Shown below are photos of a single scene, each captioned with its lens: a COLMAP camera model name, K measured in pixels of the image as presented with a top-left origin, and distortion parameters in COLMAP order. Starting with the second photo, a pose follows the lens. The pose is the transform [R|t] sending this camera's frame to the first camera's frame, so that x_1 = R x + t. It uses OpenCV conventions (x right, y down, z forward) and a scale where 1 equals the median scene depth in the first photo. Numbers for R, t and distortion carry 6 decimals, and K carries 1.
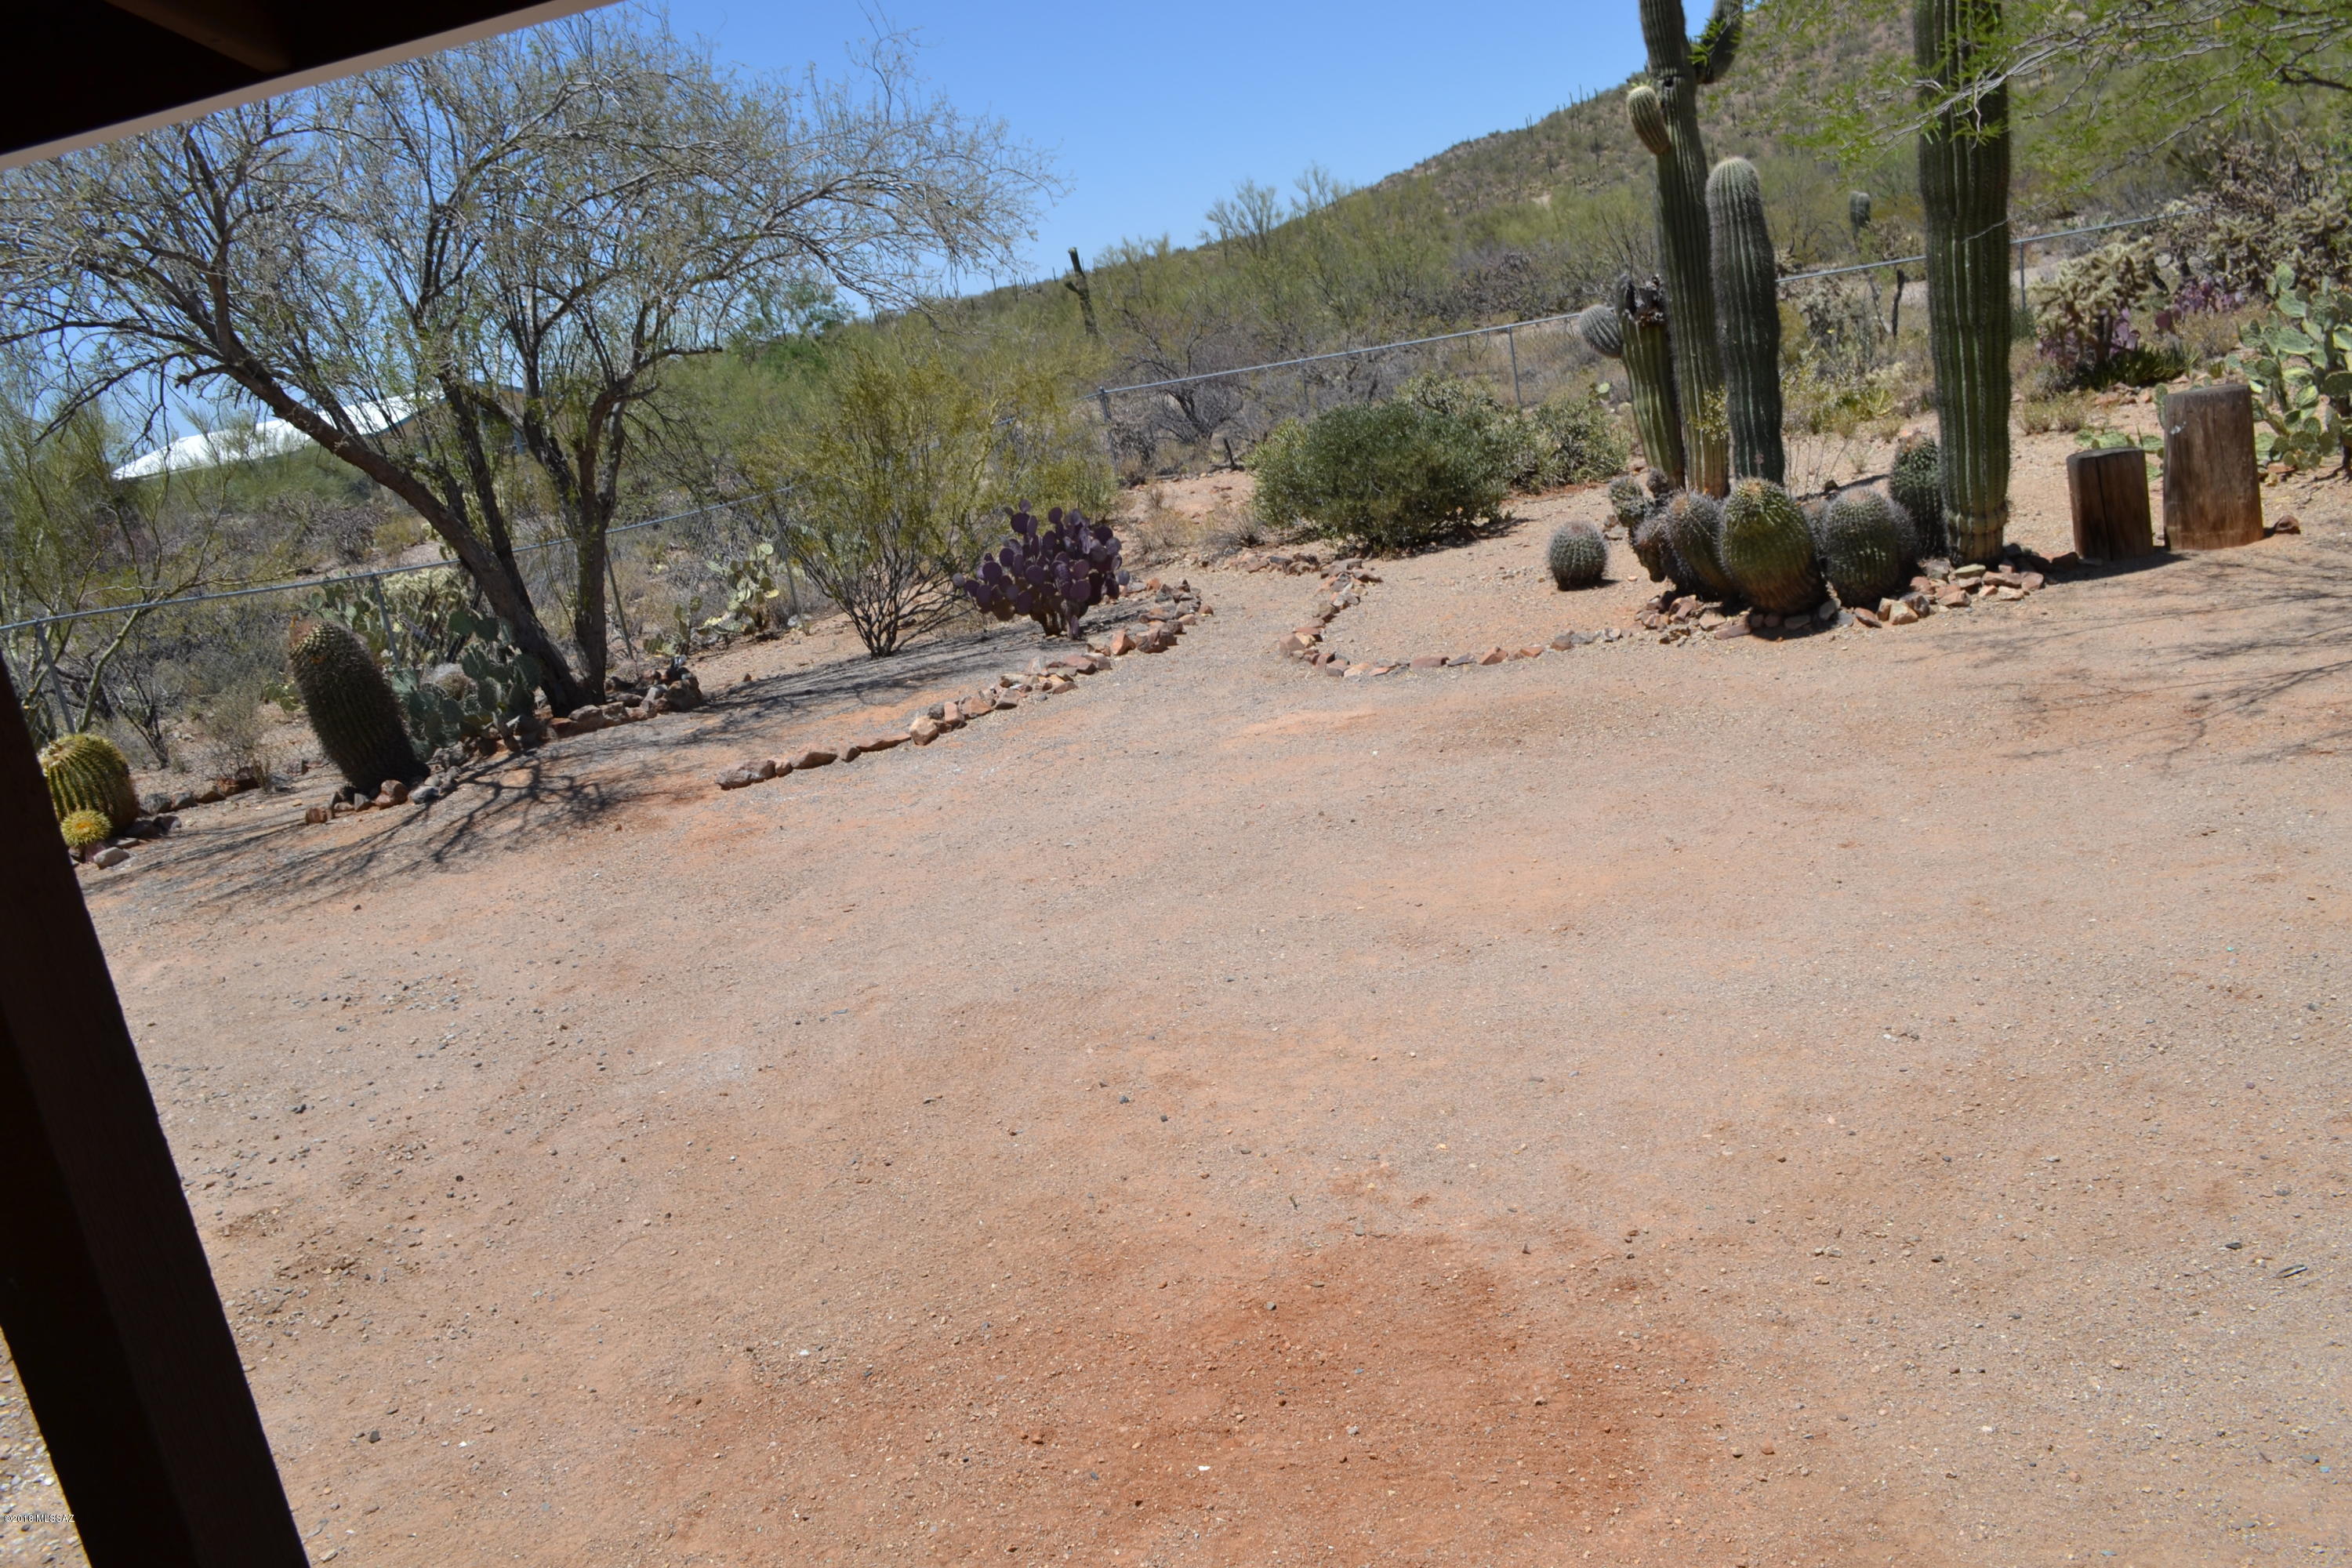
lens RADIAL K [[1853.1, 0, 1176.0], [0, 1853.1, 784.0], [0, 0, 1]] dist [-0.009793, -0.003246]
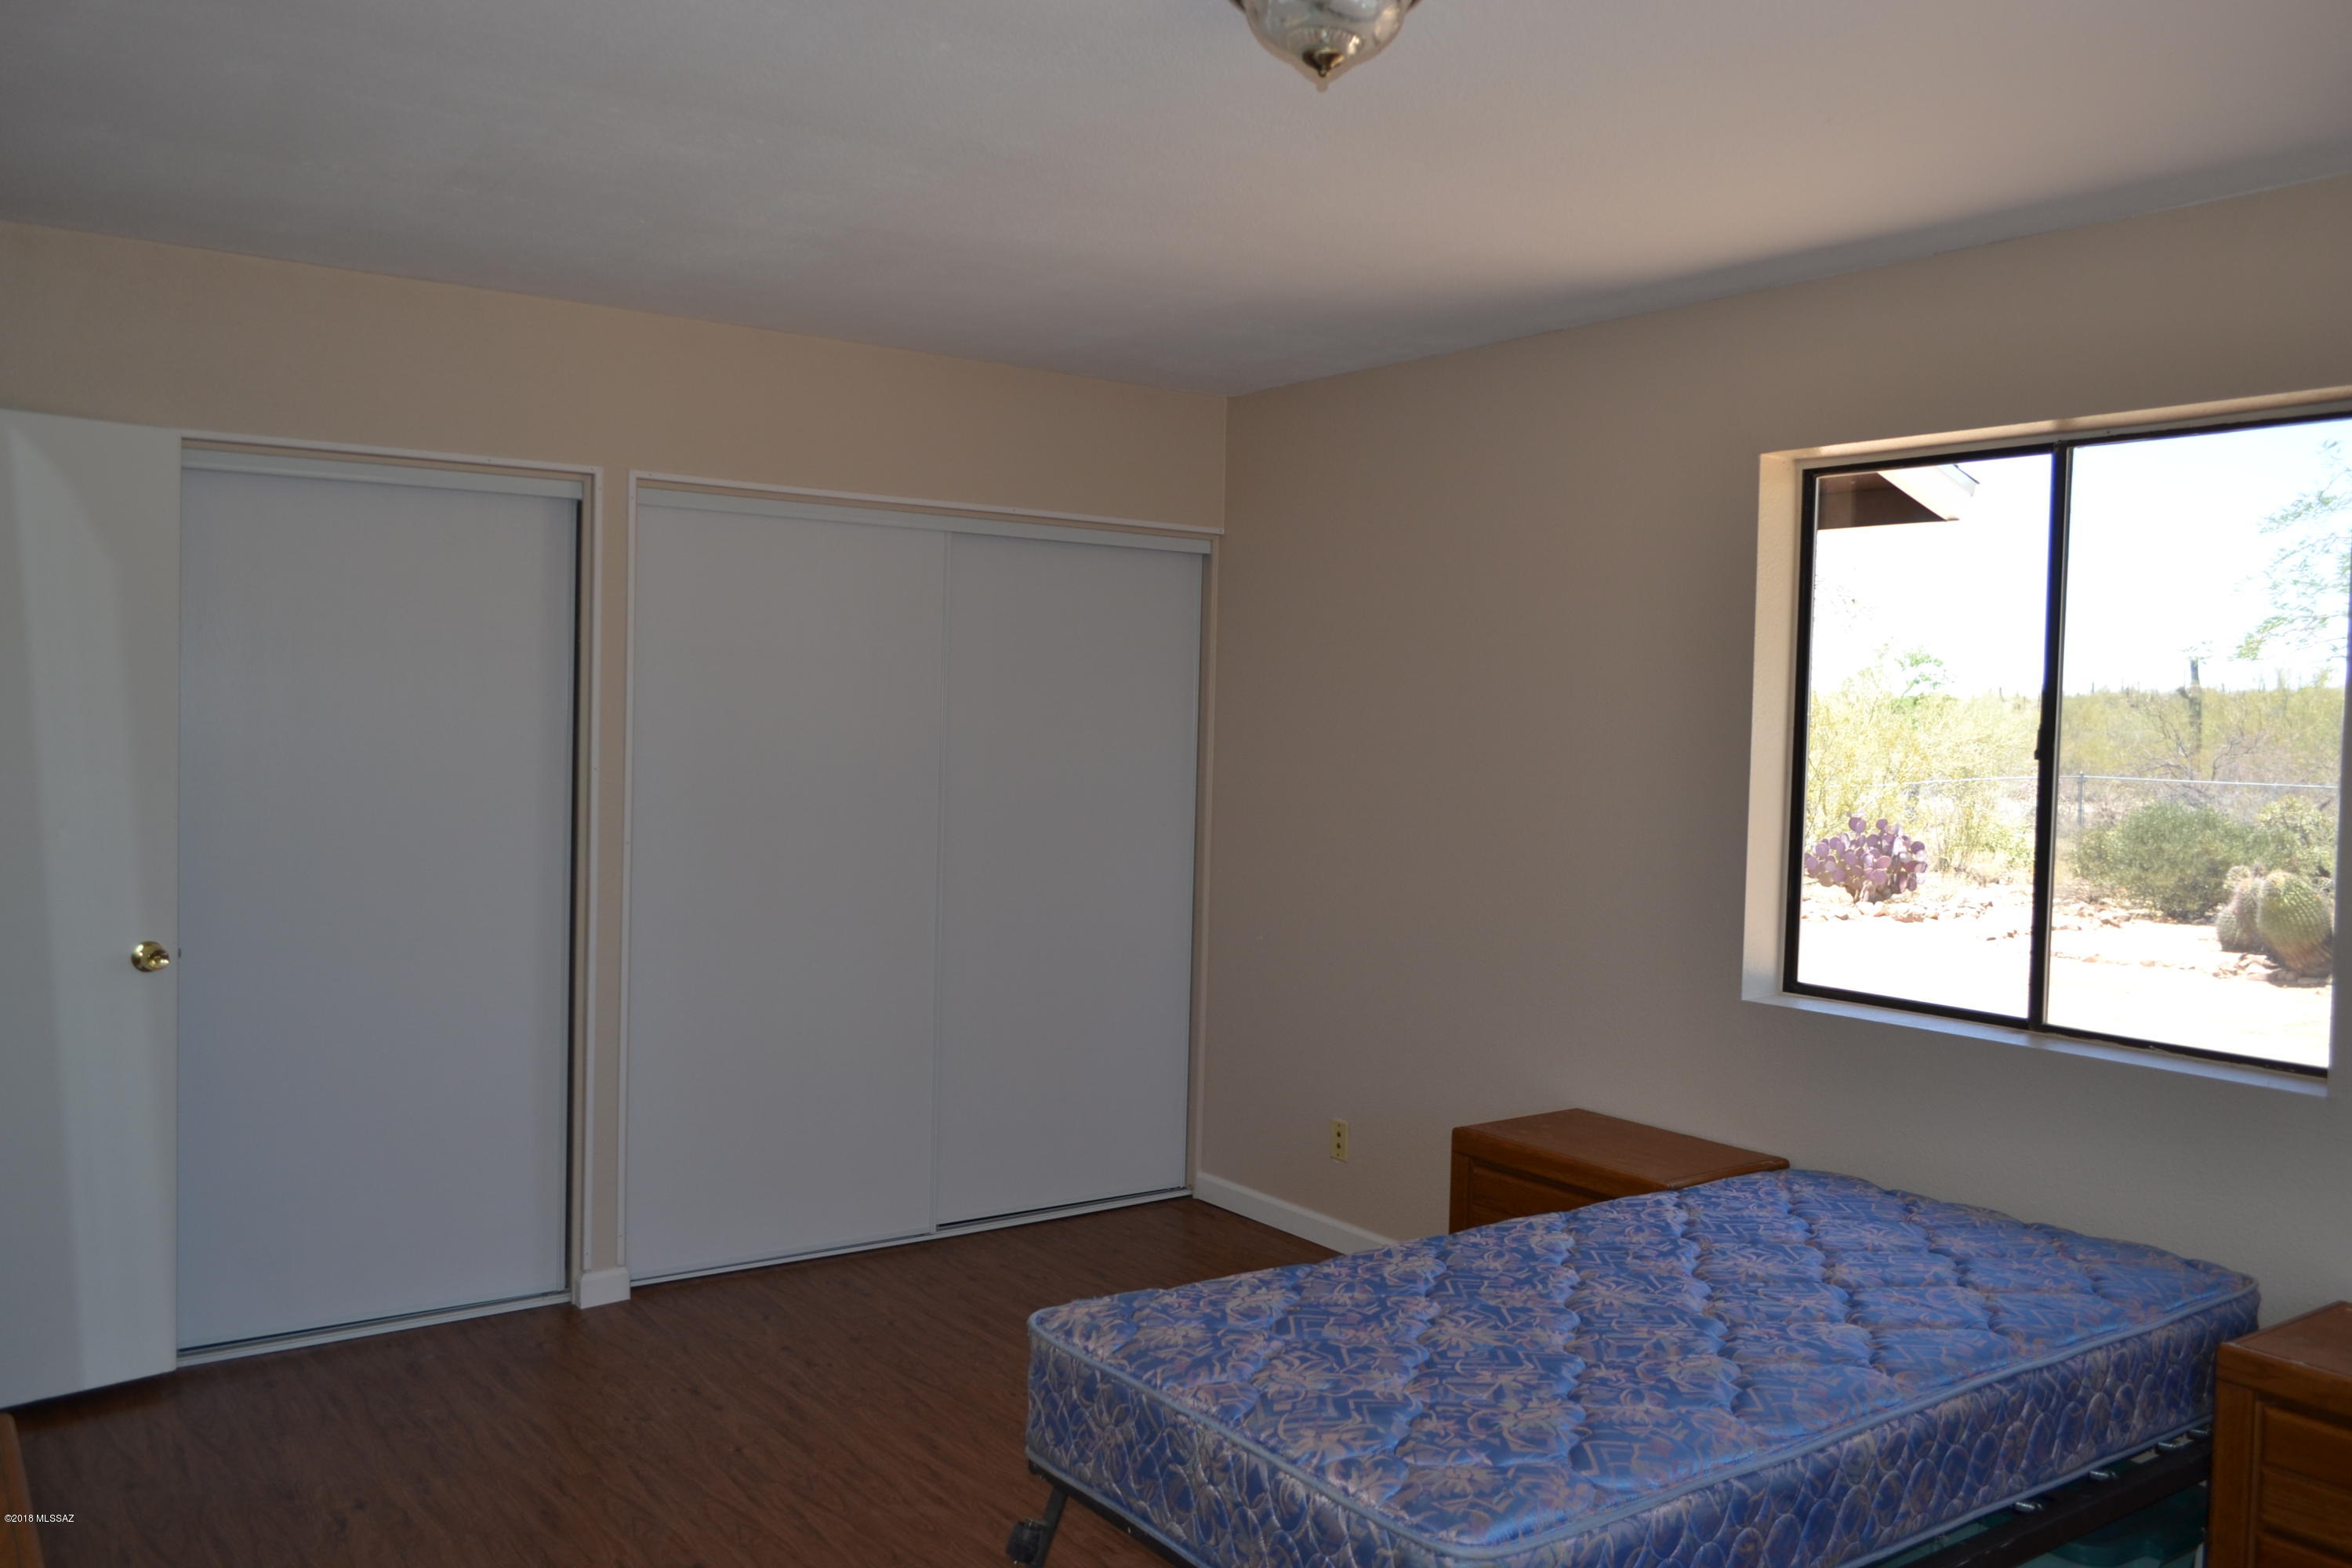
lens RADIAL K [[1853.1, 0, 1176.0], [0, 1853.1, 784.0], [0, 0, 1]] dist [-0.009793, -0.003246]
pose [[0.808761, 0.208814, -0.549820, 0.257508], [-0.299643, 0.950717, -0.079693, 0.094292], [0.506083, 0.229202, 0.831473, -0.425880]]
